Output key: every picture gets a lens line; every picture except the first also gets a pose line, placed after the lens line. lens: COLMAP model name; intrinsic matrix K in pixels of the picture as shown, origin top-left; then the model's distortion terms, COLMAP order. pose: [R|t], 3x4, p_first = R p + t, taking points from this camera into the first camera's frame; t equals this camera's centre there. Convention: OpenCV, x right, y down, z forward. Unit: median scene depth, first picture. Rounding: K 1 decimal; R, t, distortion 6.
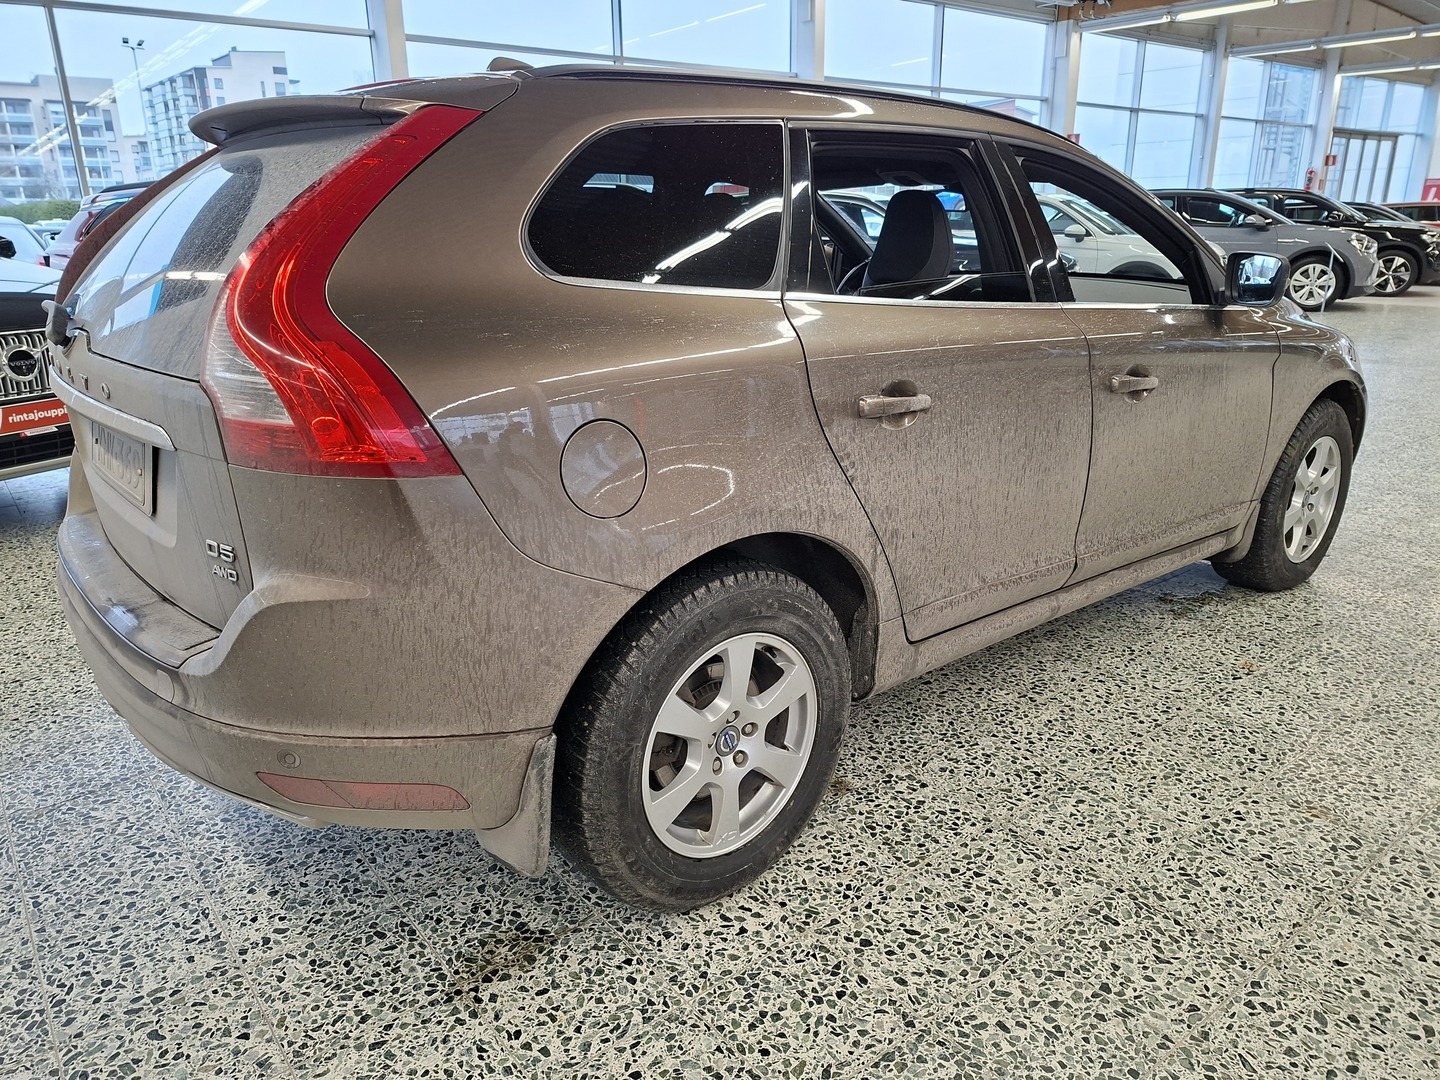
lens RADIAL K [[1009.0, 0, 724.4], [0, 1009.0, 560.1], [0, 0, 1]] dist [0.006353, -0.005817]
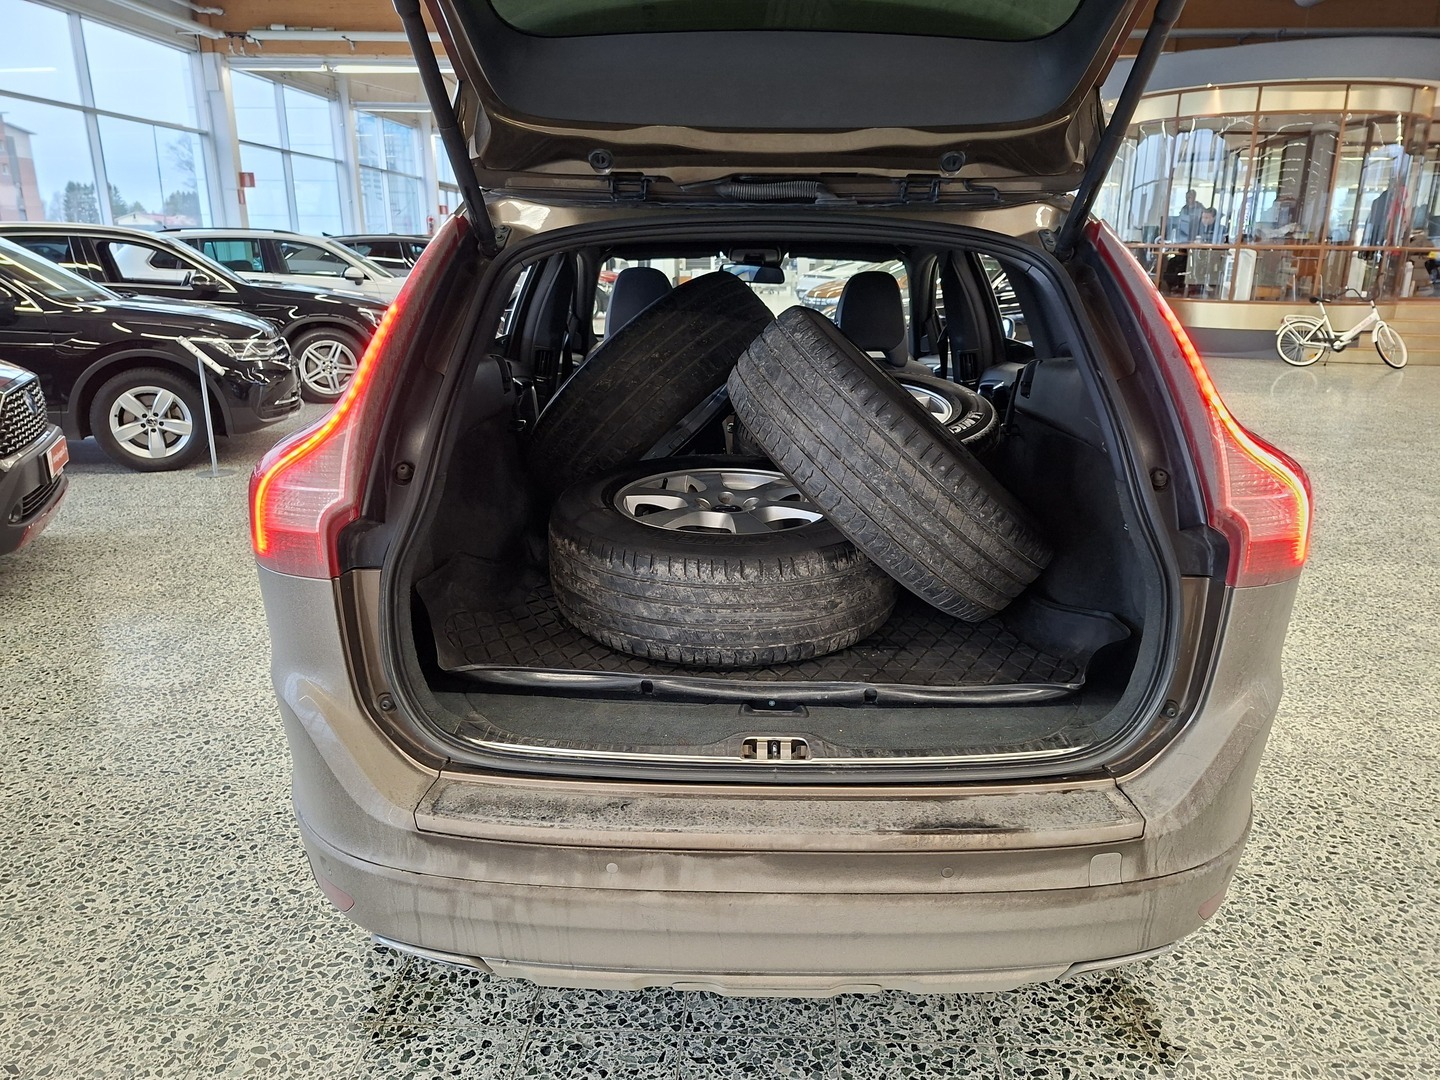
lens RADIAL K [[1009.2, 0, 740.9], [0, 1009.2, 543.2], [0, 0, 1]] dist [0.000375, 0.000186]
pose [[0.651513, -0.195739, 0.732951, -0.121273], [0.229644, 0.971698, 0.055369, -0.023566], [-0.723045, 0.132245, 0.678024, 0.055903]]
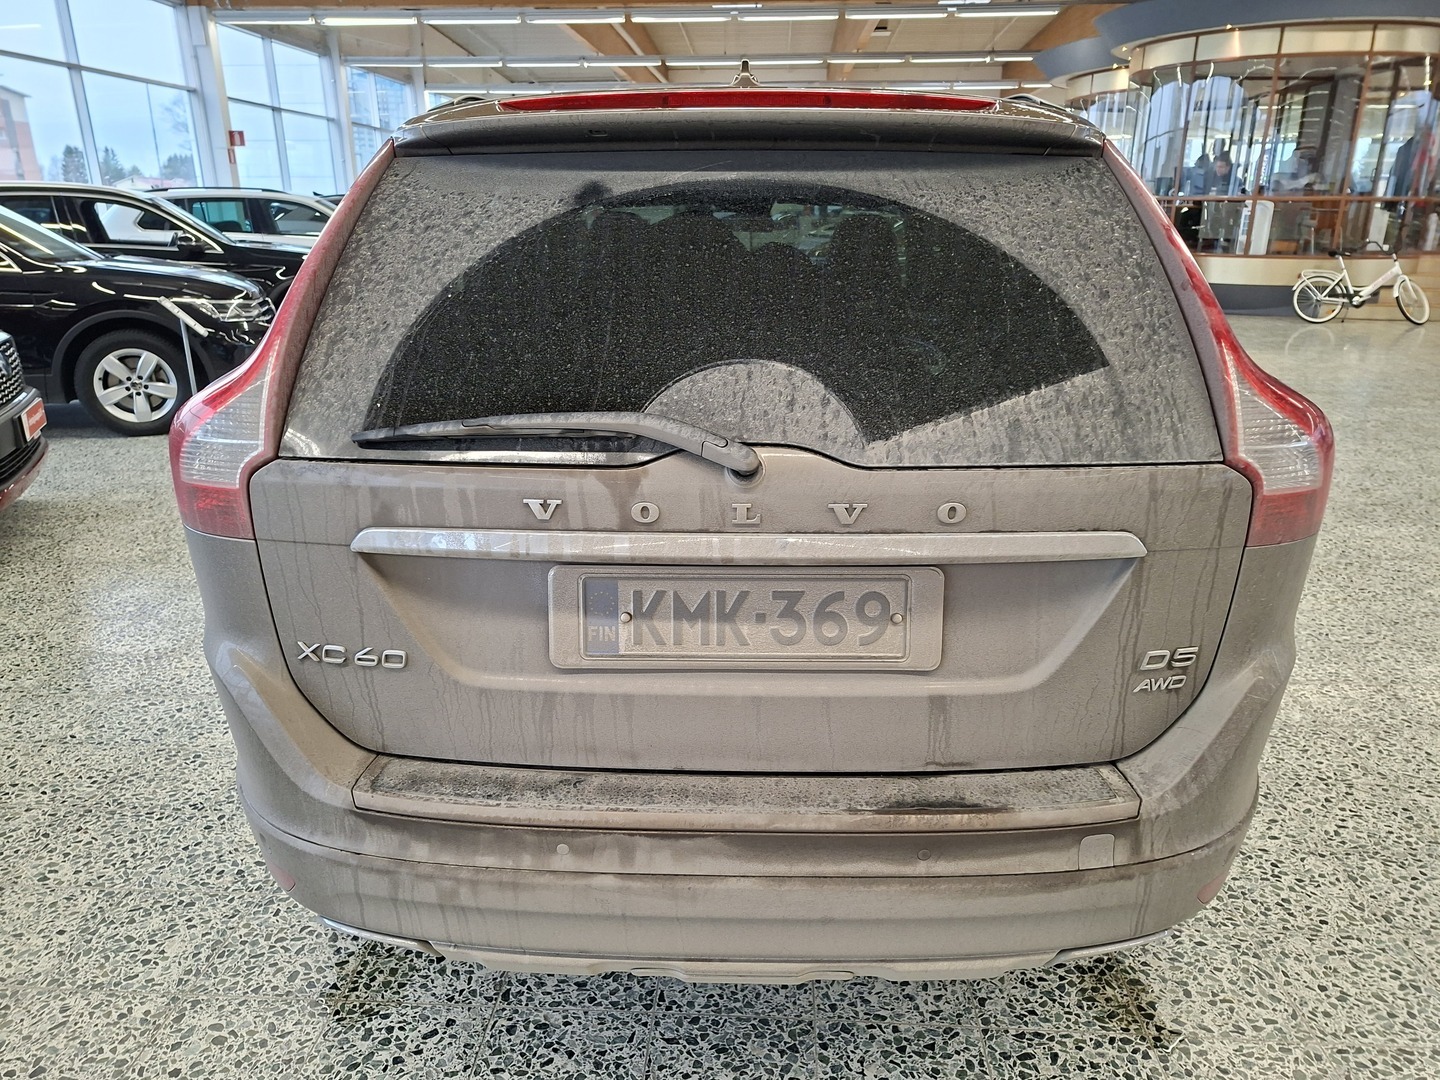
lens RADIAL K [[1009.0, 0, 724.4], [0, 1009.0, 560.1], [0, 0, 1]] dist [0.006353, -0.005817]
pose [[0.664996, -0.233978, 0.709249, -0.114524], [0.233458, 0.967192, 0.100181, -0.021833], [-0.709420, 0.098960, 0.697803, 0.058271]]
